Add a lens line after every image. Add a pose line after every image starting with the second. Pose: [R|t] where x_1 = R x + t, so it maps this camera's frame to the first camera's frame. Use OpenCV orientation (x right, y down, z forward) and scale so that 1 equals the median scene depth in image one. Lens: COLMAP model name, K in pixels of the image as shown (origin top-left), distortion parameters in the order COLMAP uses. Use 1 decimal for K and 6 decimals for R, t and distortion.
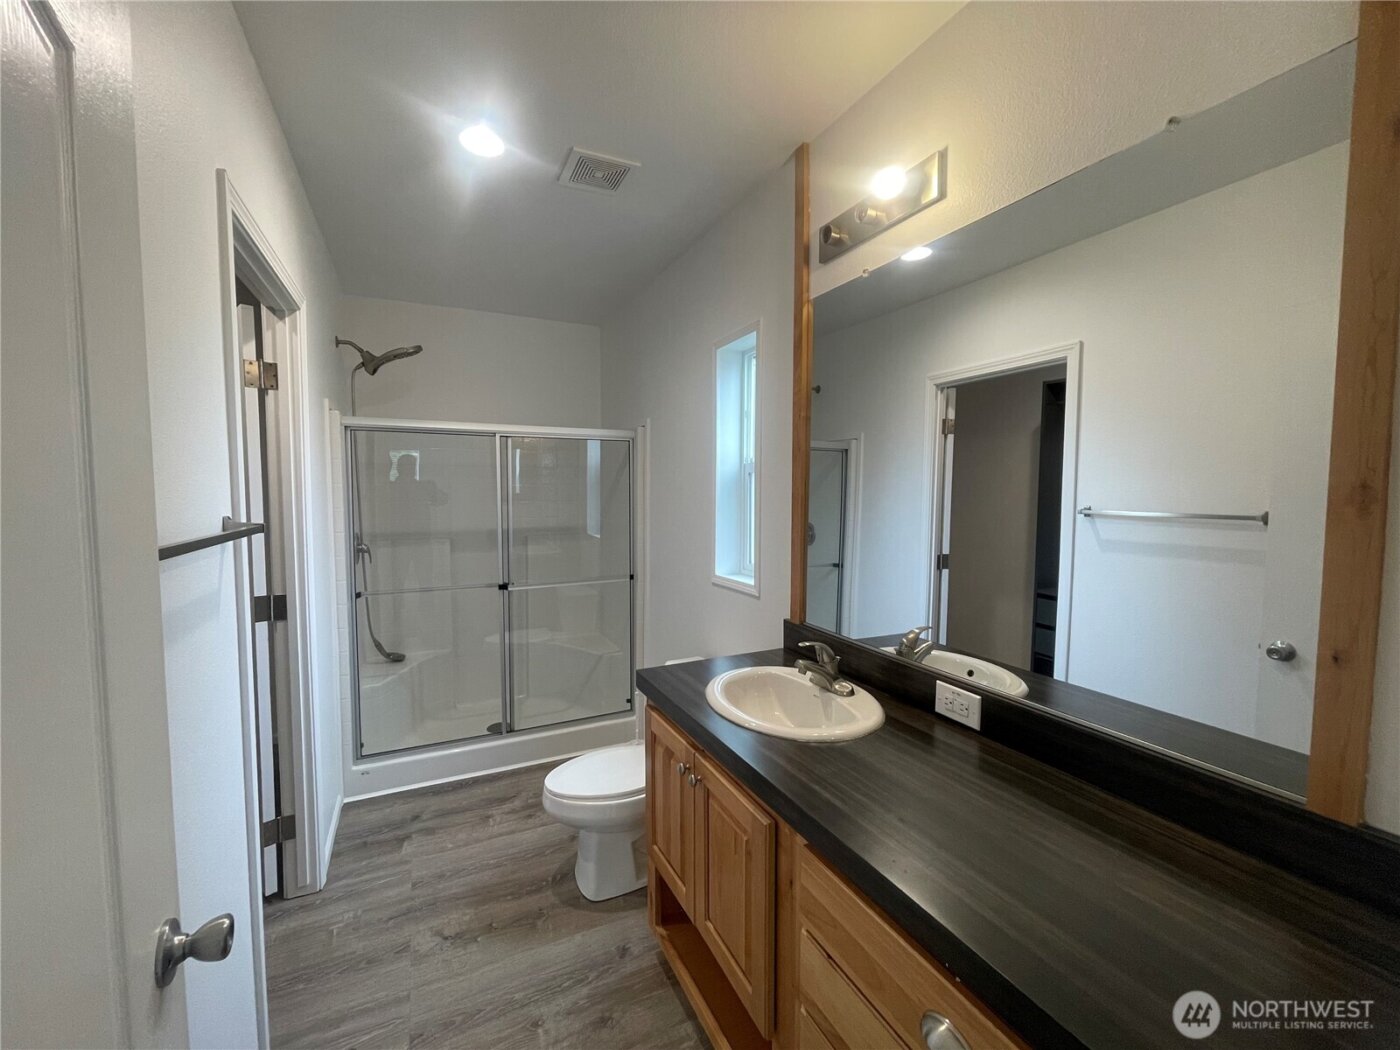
lens RADIAL K [[567.8, 0, 697.8], [0, 567.8, 519.1], [0, 0, 1]] dist [0.001034, 0.000220]
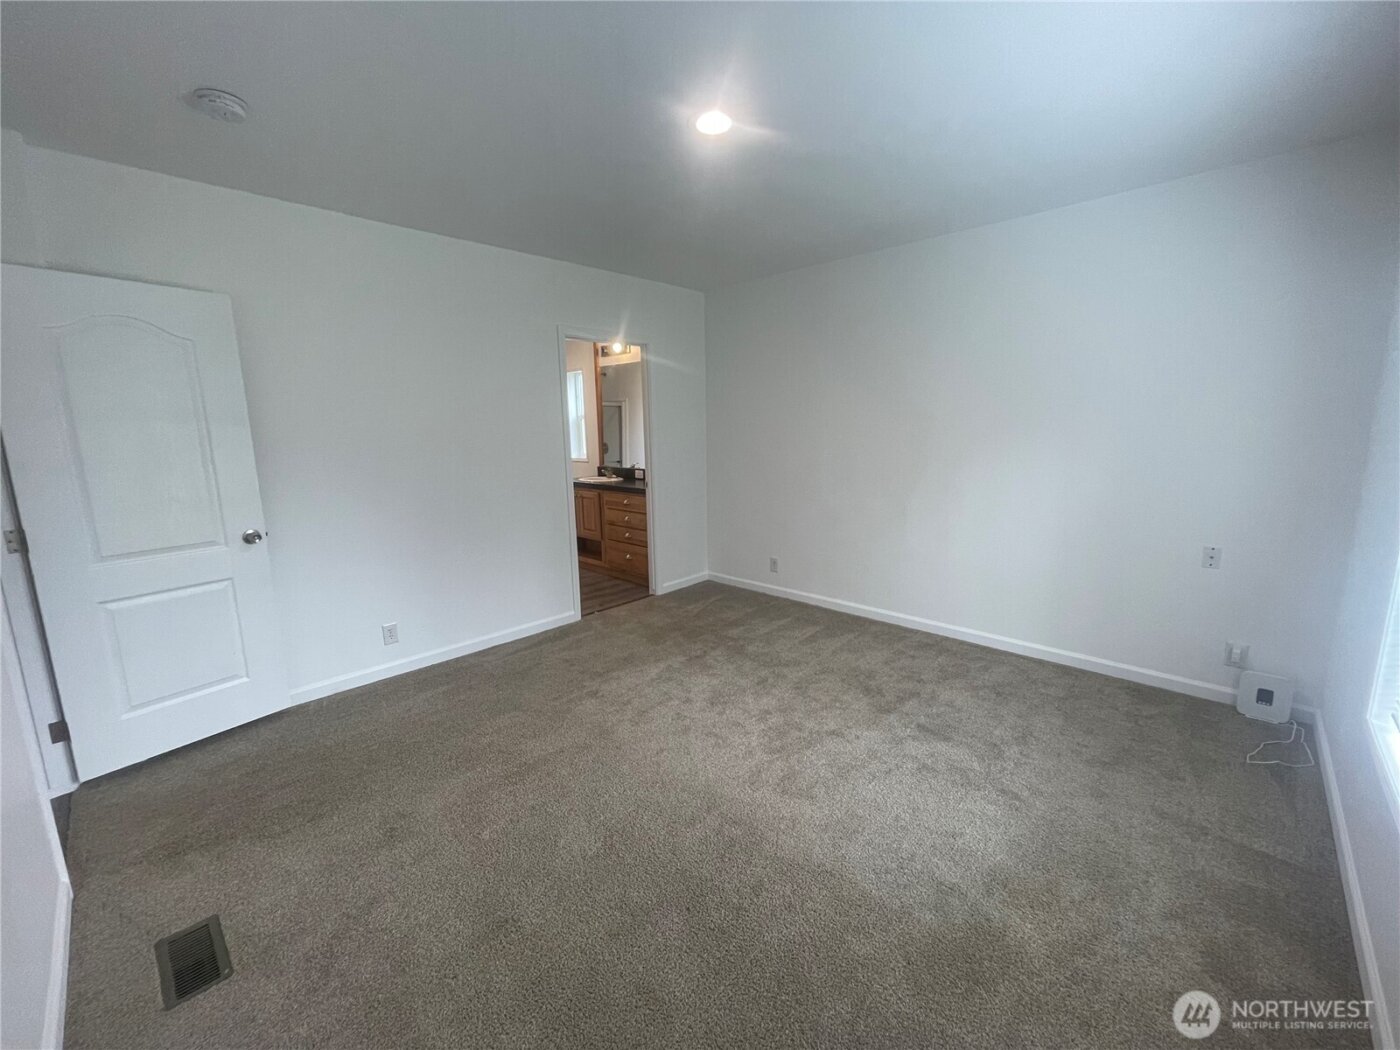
lens RADIAL K [[567.8, 0, 697.8], [0, 567.8, 519.1], [0, 0, 1]] dist [0.001034, 0.000220]
pose [[0.938764, -0.077892, 0.335640, -0.372191], [0.043173, 0.993027, 0.109700, 0.133033], [-0.341844, -0.088492, 0.935581, -1.991366]]
